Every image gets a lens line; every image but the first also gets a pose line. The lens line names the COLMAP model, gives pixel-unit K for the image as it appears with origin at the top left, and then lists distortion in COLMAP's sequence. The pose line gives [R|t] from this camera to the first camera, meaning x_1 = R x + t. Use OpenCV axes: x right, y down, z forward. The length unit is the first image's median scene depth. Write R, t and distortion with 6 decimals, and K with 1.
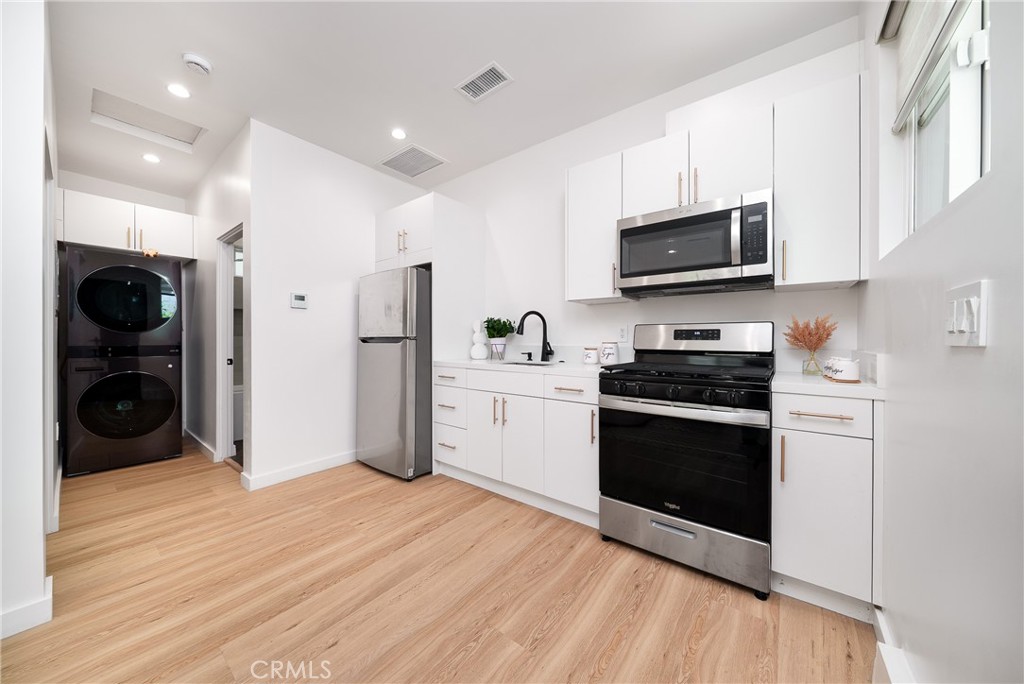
lens RADIAL K [[349.3, 0, 512.5], [0, 349.3, 343.9], [0, 0, 1]] dist [-0.000603, -0.000028]
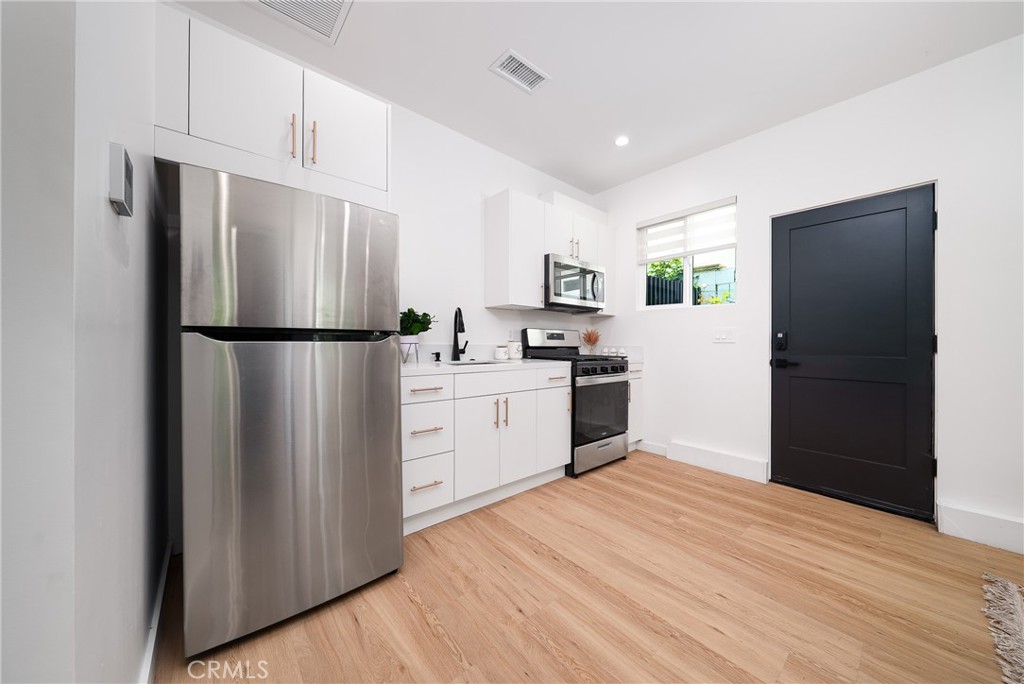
lens RADIAL K [[349.3, 0, 512.5], [0, 349.3, 343.9], [0, 0, 1]] dist [-0.000603, -0.000028]
pose [[0.196636, -0.006616, 0.980454, -1.102767], [0.002989, 0.999977, 0.006148, -0.003066], [-0.980472, 0.001721, 0.196651, 0.889454]]
